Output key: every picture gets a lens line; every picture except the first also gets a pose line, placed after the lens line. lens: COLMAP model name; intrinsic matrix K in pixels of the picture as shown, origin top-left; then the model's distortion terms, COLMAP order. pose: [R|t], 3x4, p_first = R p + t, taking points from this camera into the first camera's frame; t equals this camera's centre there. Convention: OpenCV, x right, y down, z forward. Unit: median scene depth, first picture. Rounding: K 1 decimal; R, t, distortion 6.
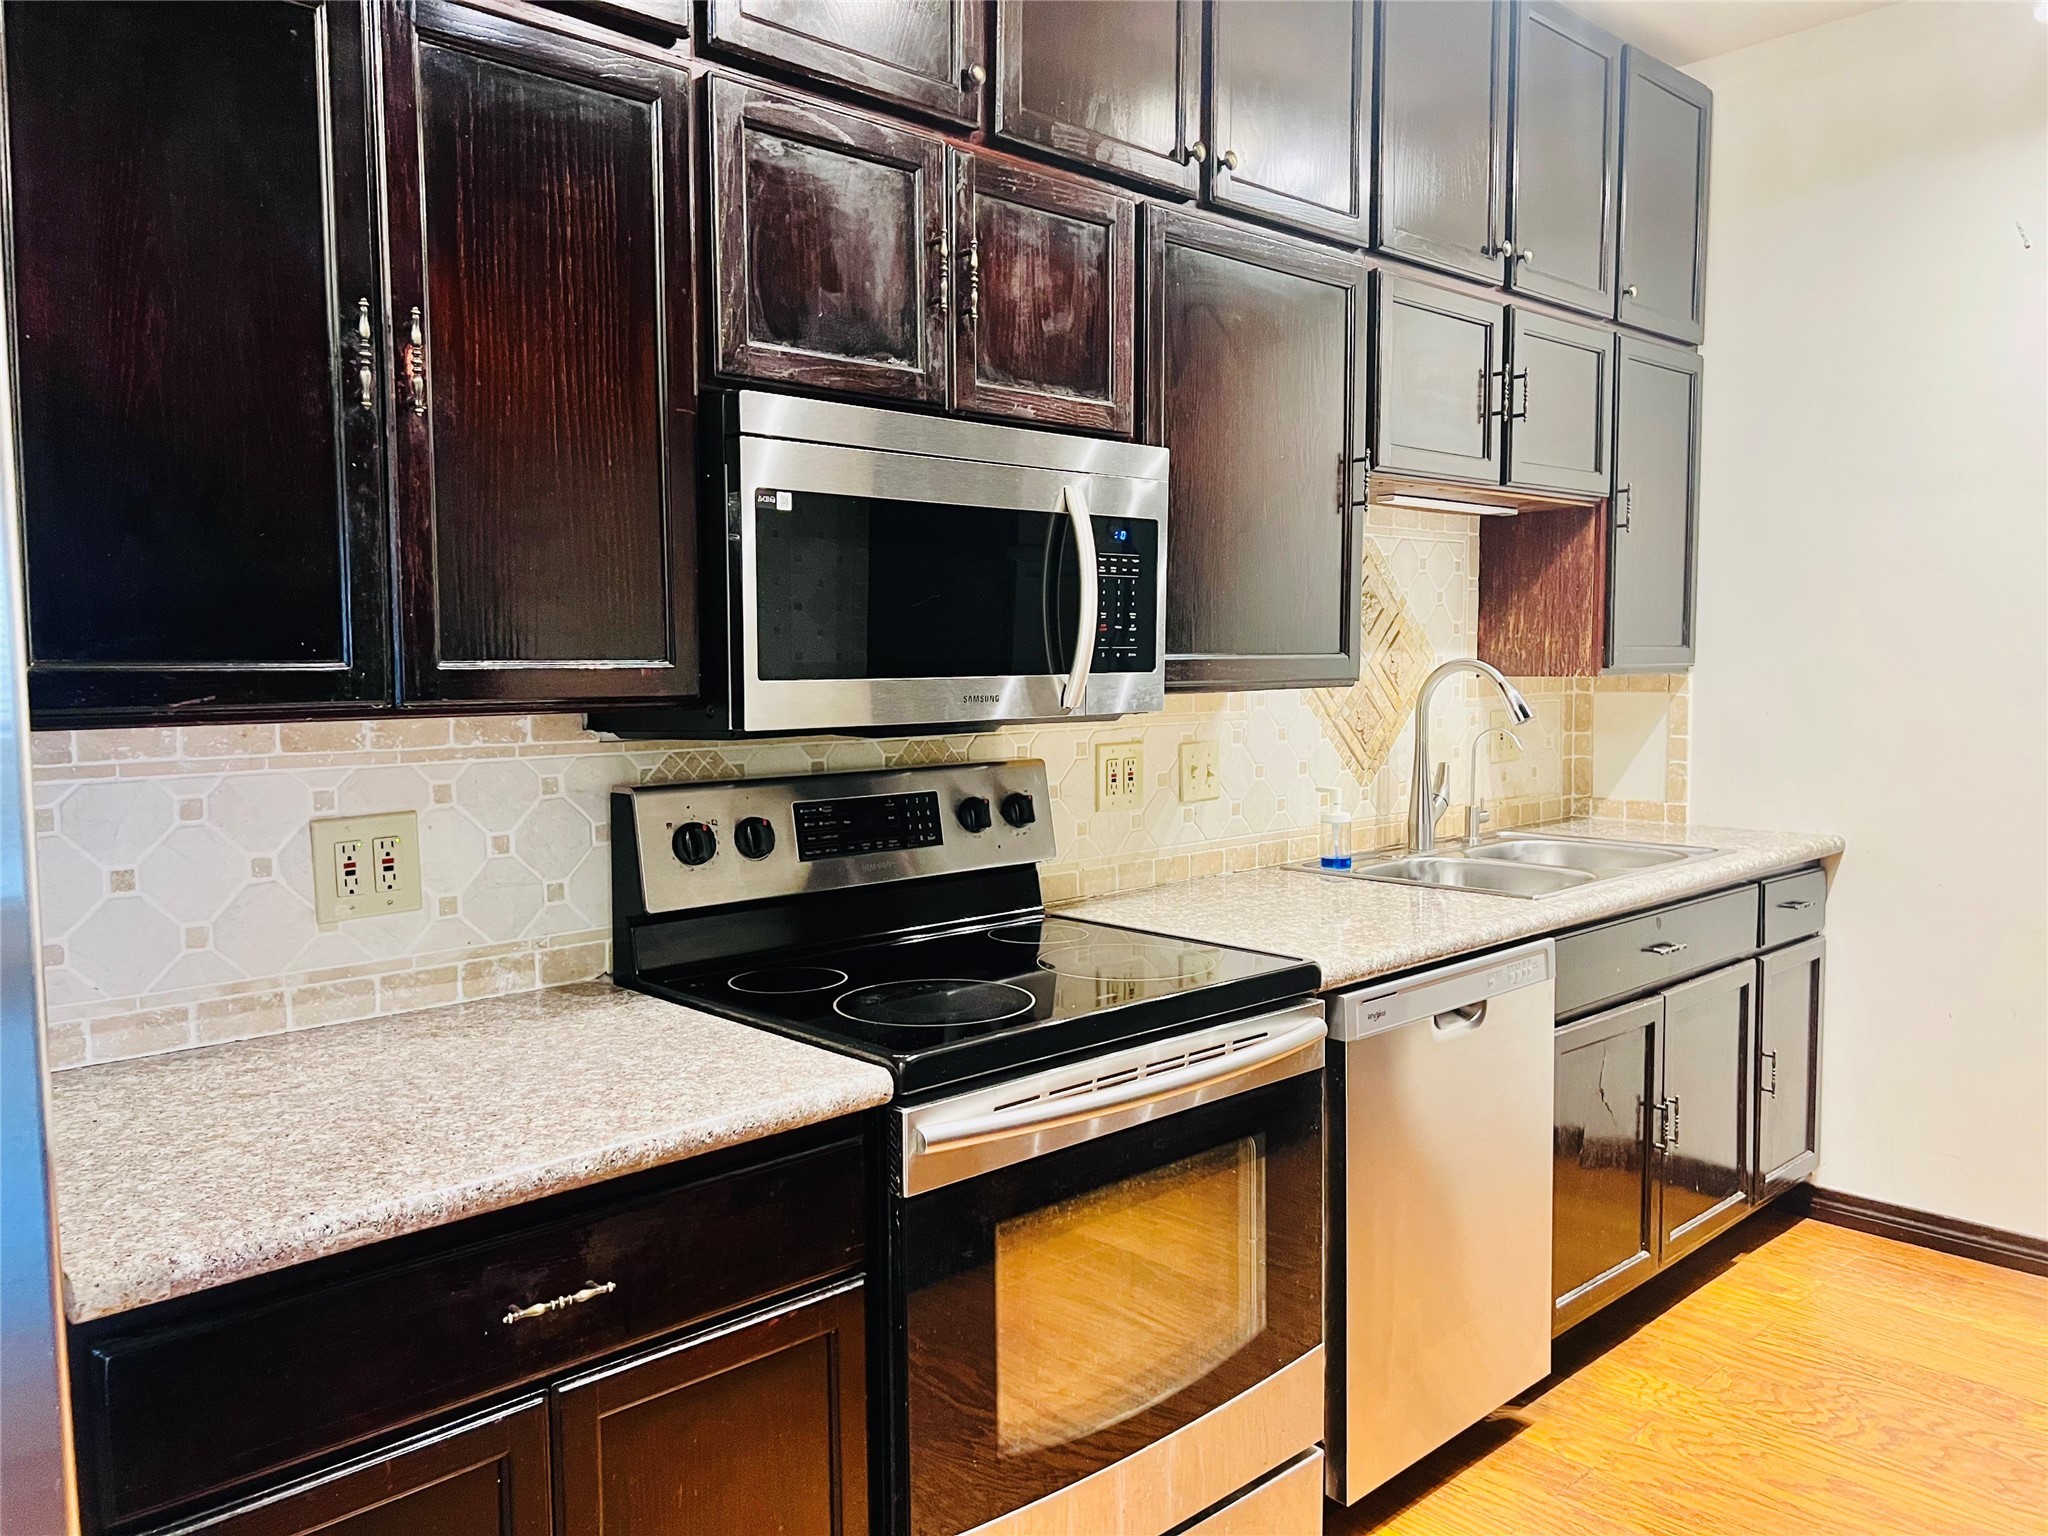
lens RADIAL K [[1559.9, 0, 1037.4], [0, 1559.9, 764.4], [0, 0, 1]] dist [0.054407, -0.040286]
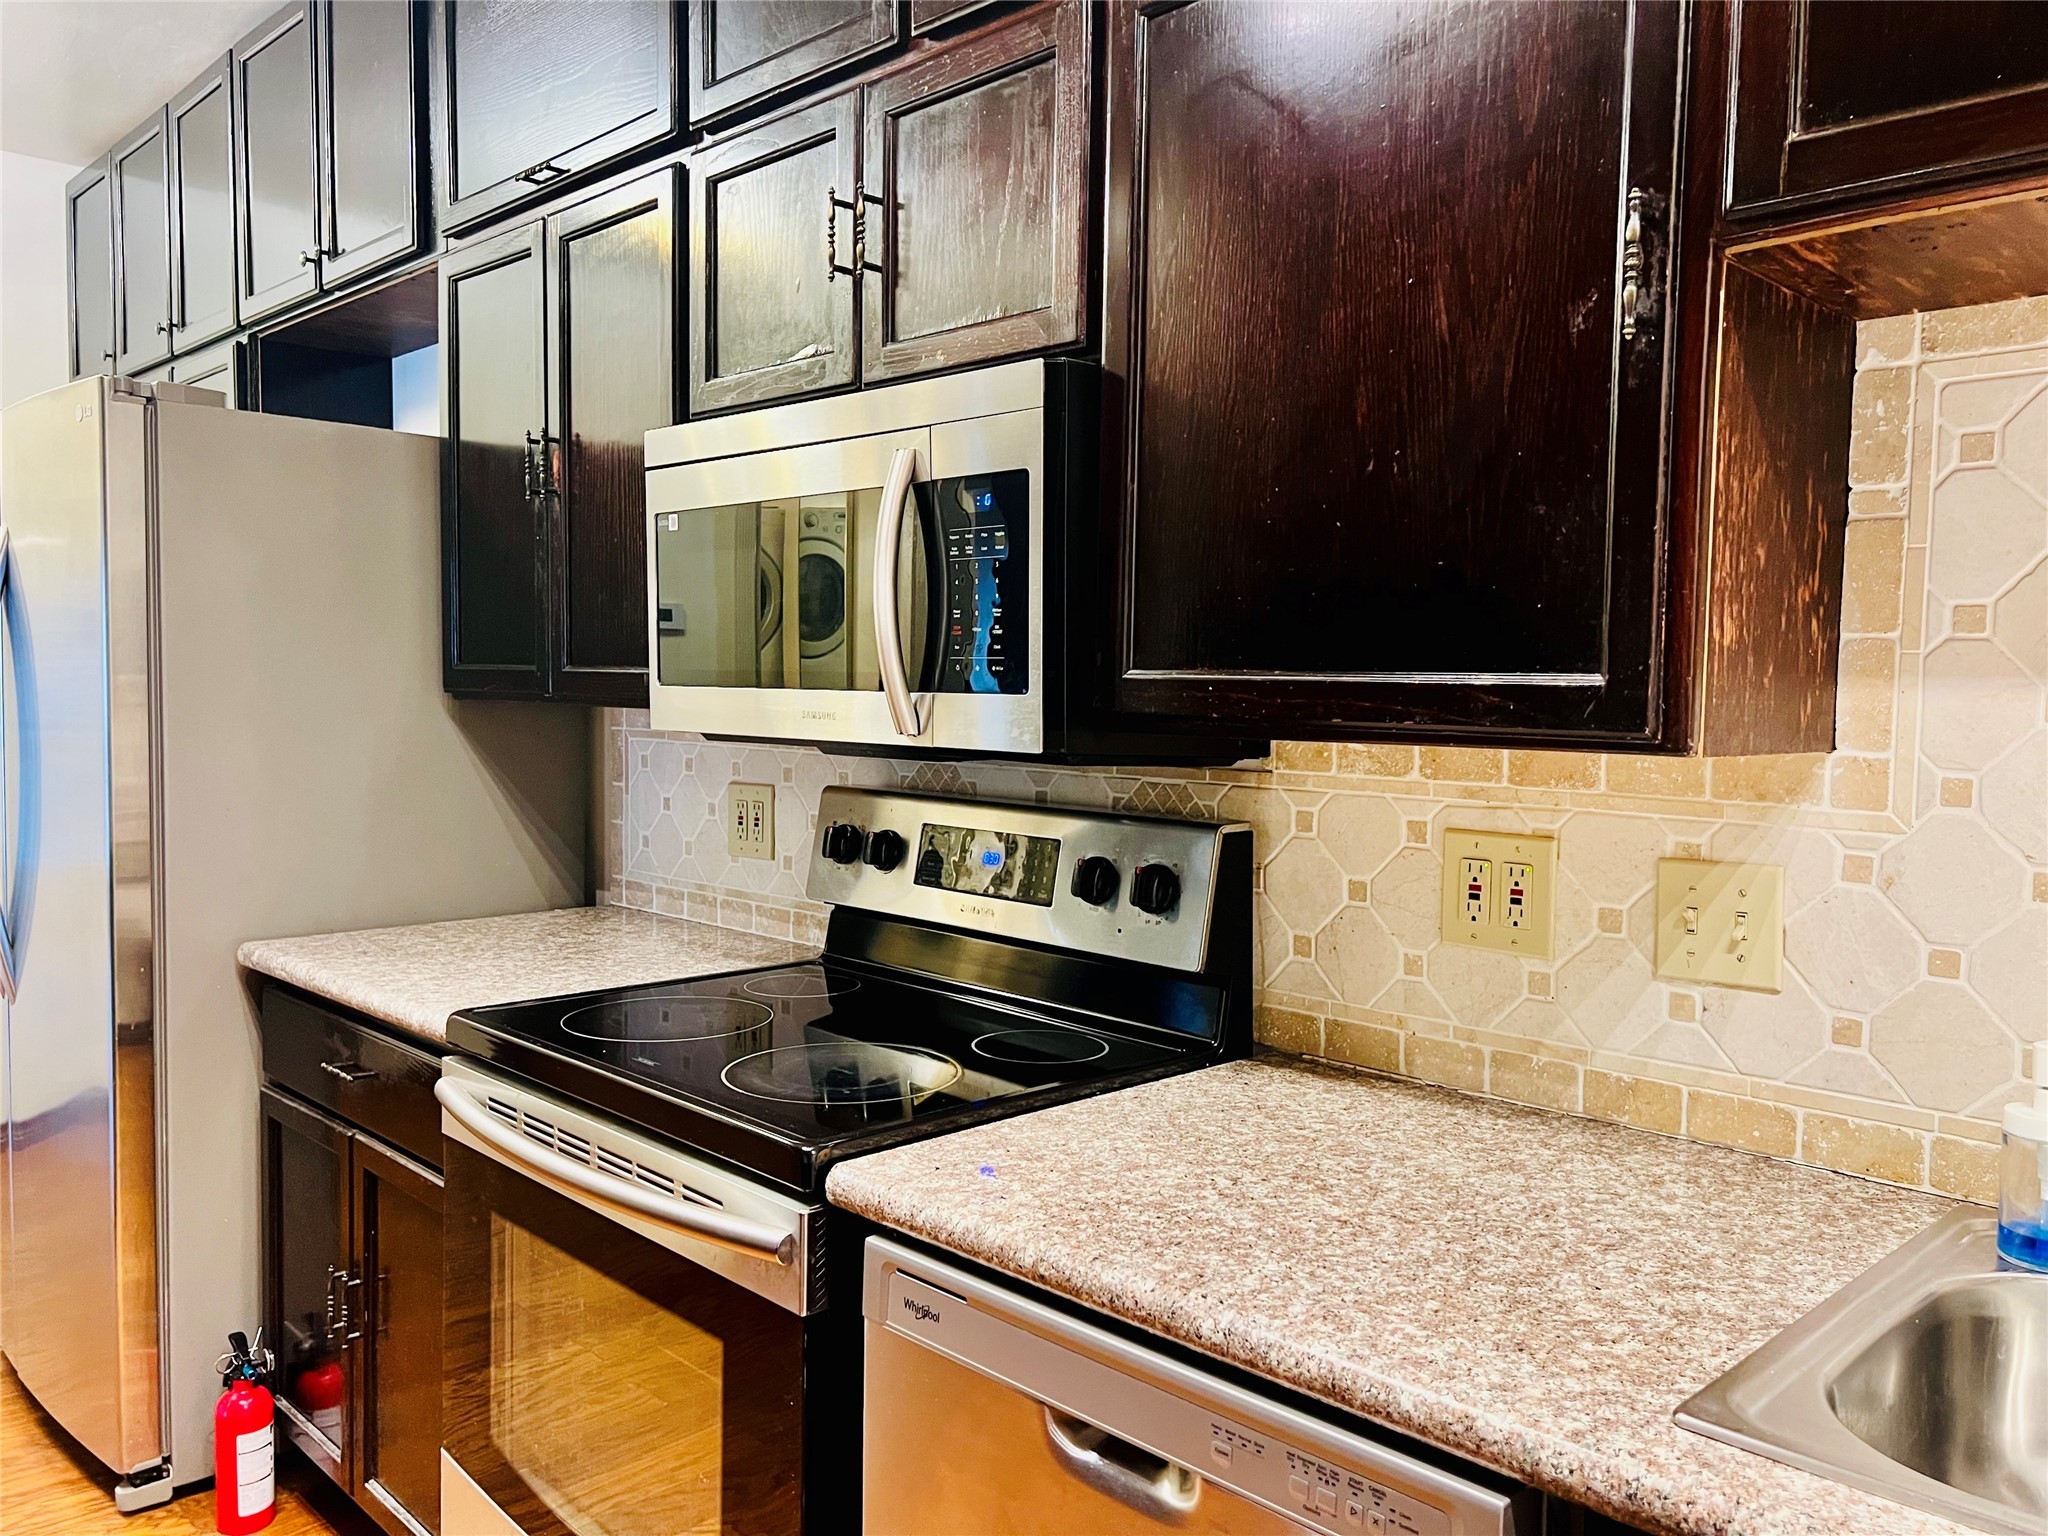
lens RADIAL K [[1559.9, 0, 1020.8], [0, 1559.9, 756.4], [0, 0, 1]] dist [0.054407, -0.040286]
pose [[-0.000534, 0.053457, -0.998570, 0.731361], [-0.090512, 0.994469, 0.053286, -0.066736], [0.995895, 0.090411, 0.004307, 0.972326]]
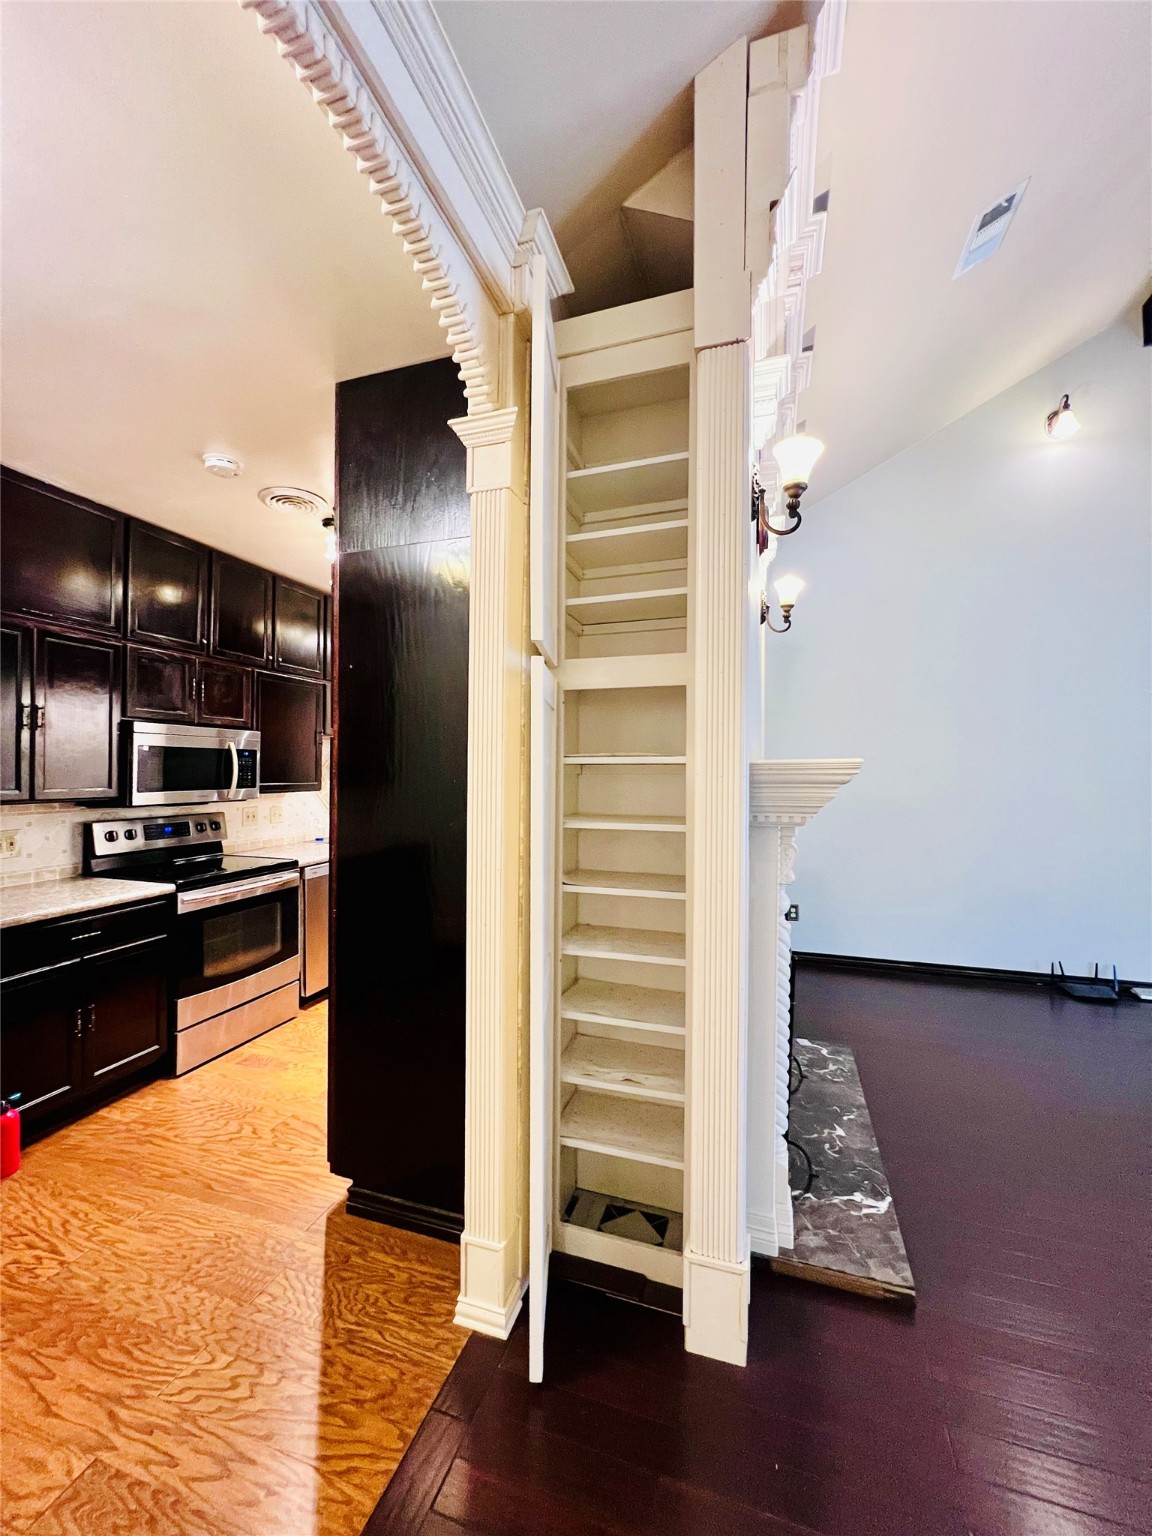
lens RADIAL K [[621.1, 0, 575.5], [0, 621.1, 765.0], [0, 0, 1]] dist [-0.003097, 0.000313]
pose [[0.882359, 0.011853, 0.470427, 0.049328], [0.025583, 0.996996, -0.073107, 0.015685], [-0.469880, 0.076541, 0.879405, -0.716974]]
